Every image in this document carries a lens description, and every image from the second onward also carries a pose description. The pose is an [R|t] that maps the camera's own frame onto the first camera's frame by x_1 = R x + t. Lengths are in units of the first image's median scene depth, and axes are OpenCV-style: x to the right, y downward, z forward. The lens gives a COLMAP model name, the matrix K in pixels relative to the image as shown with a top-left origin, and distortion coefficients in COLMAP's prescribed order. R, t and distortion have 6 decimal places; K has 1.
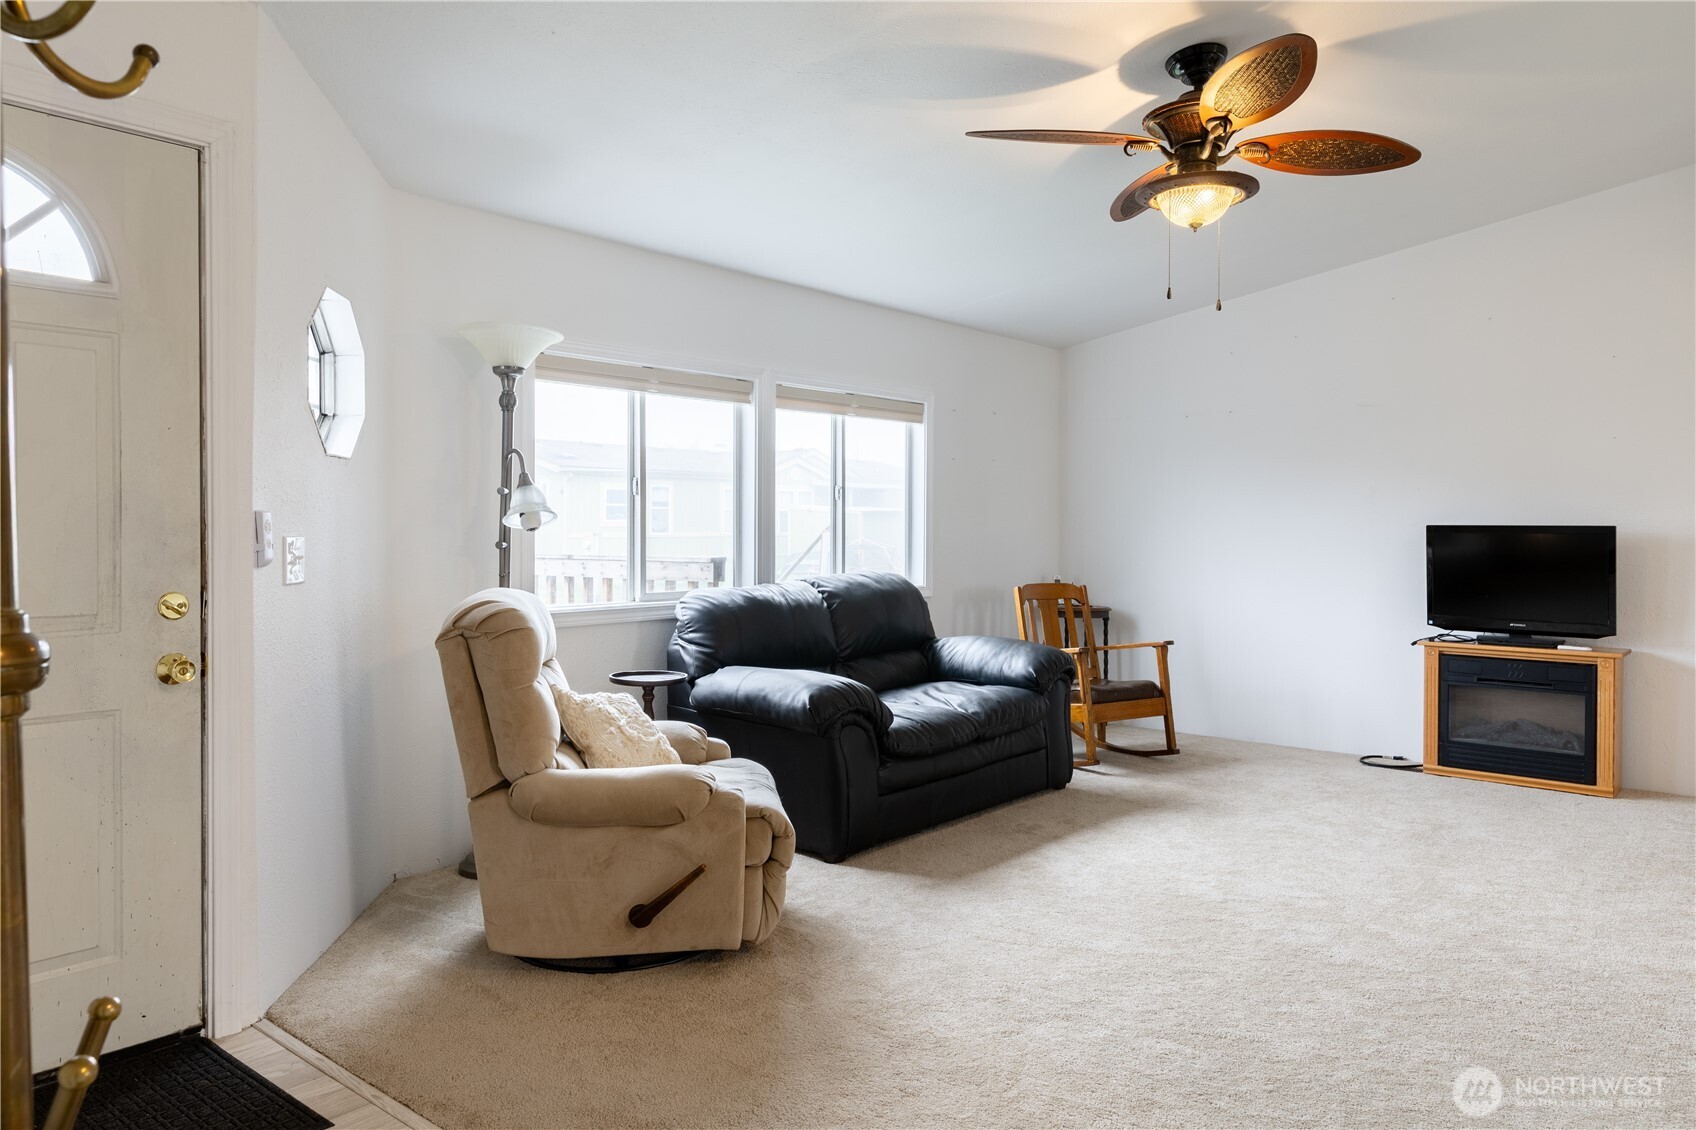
lens RADIAL K [[1153.6, 0, 848.0], [0, 1153.6, 565.0], [0, 0, 1]] dist [0.003214, 0.000889]
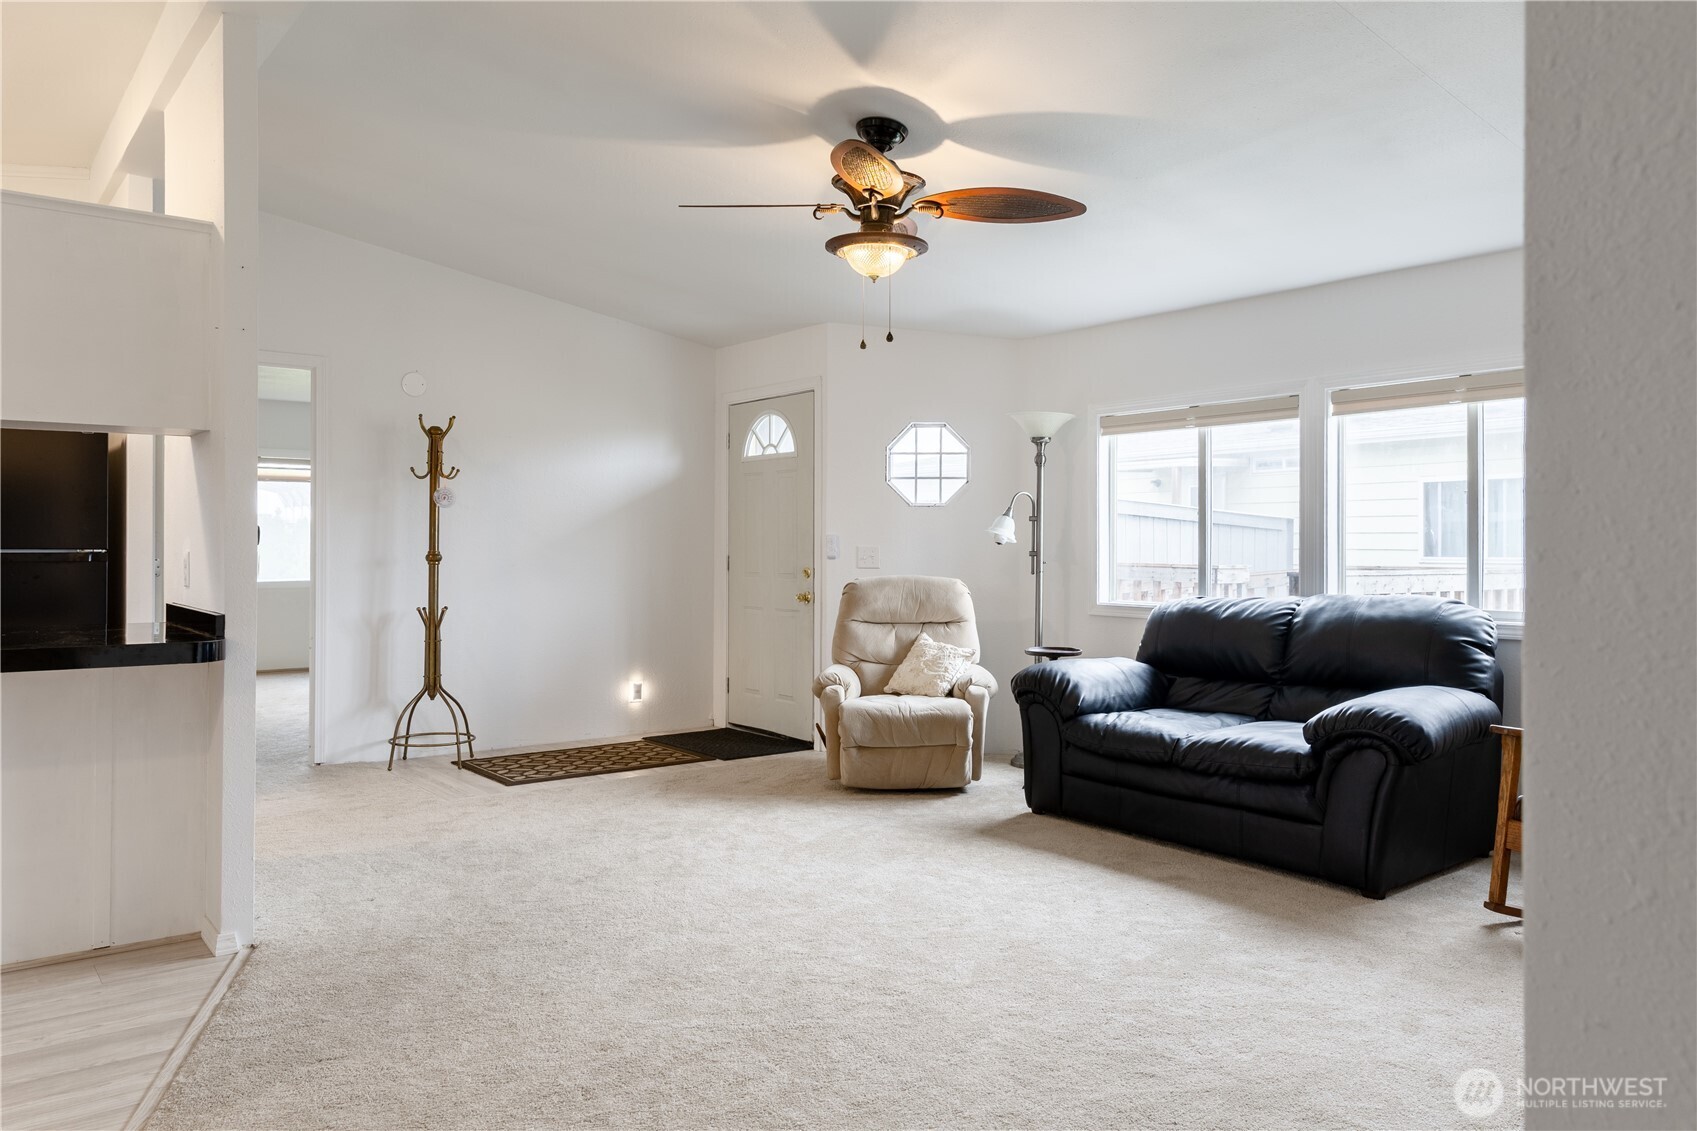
lens RADIAL K [[1215.4, 0, 870.9], [0, 1215.4, 545.3], [0, 0, 1]] dist [0.004573, 0.000515]
pose [[-0.217373, -0.004778, -0.976077, 1.069354], [-0.040170, 0.999185, 0.004055, -0.020723], [0.975262, 0.040091, -0.217387, 0.912957]]
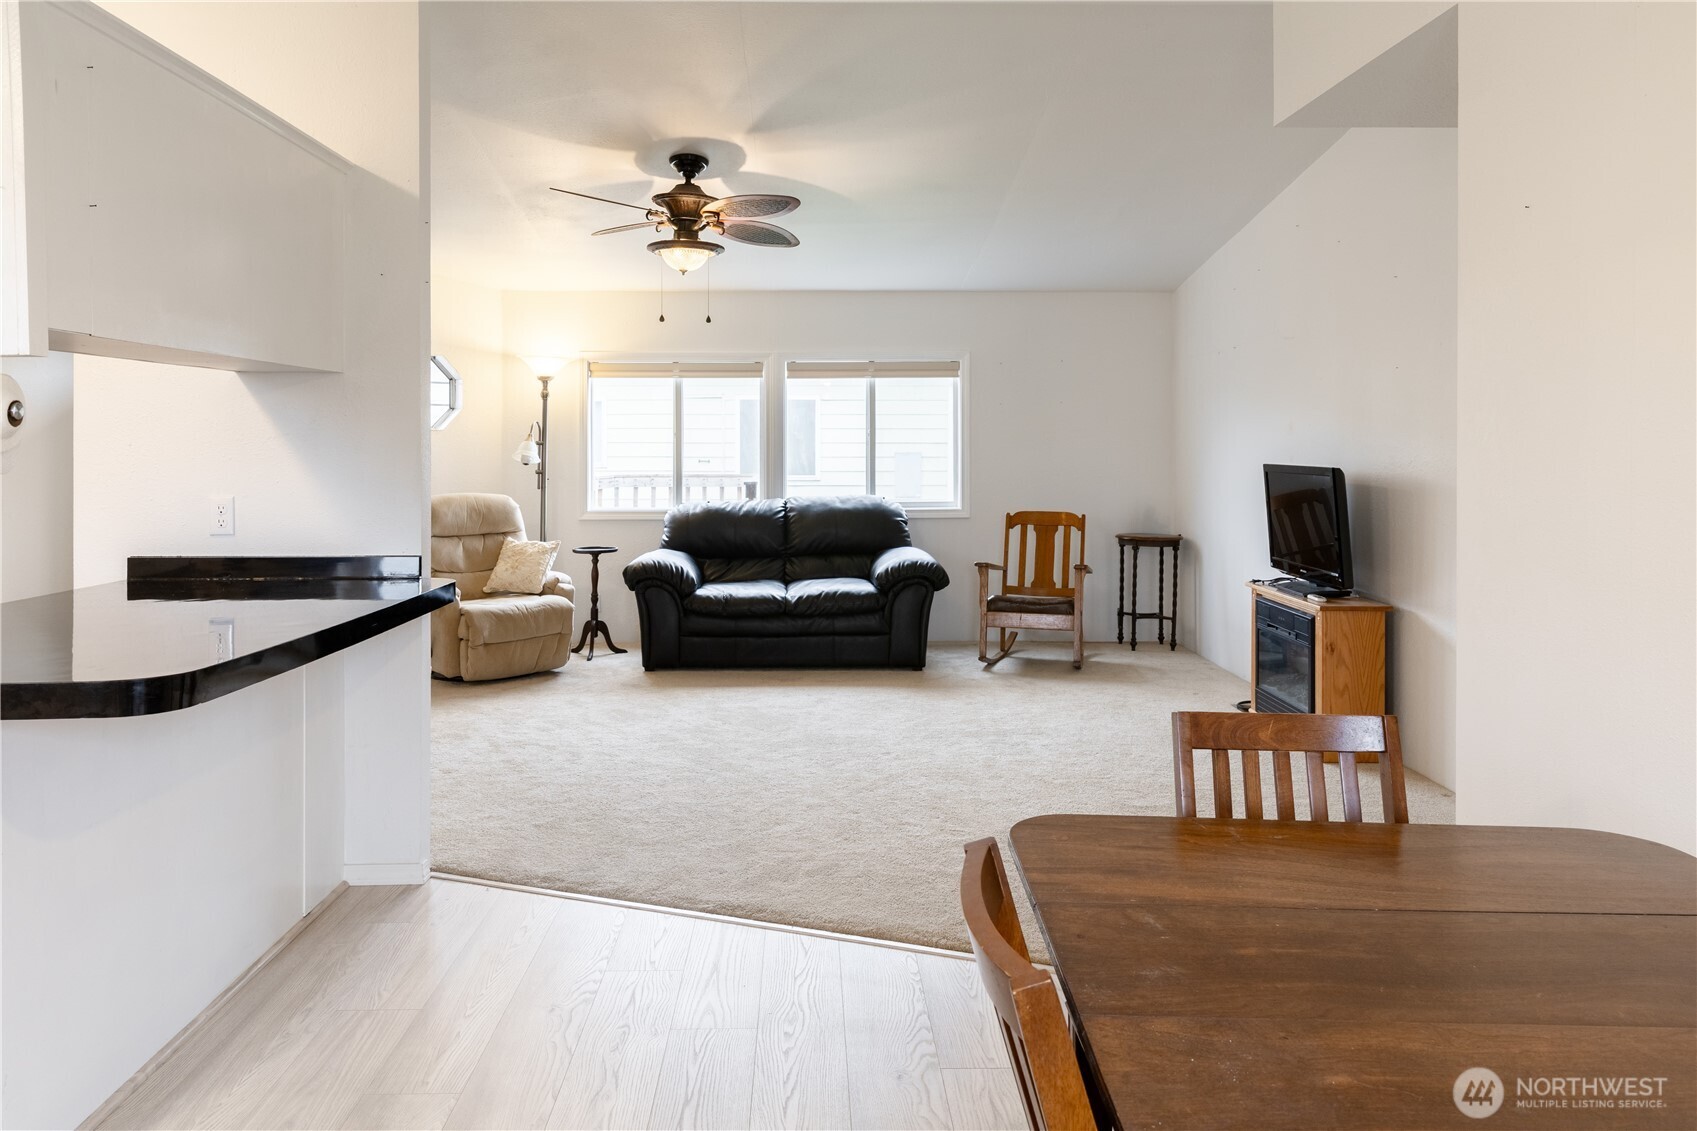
lens RADIAL K [[1162.8, 0, 854.6], [0, 1162.8, 449.4], [0, 0, 1]] dist [0.006147, -0.004672]
pose [[0.657847, -0.002140, -0.753149, 1.165048], [-0.025032, 0.999381, -0.024704, -0.015465], [0.752735, 0.035104, 0.657386, 0.119076]]
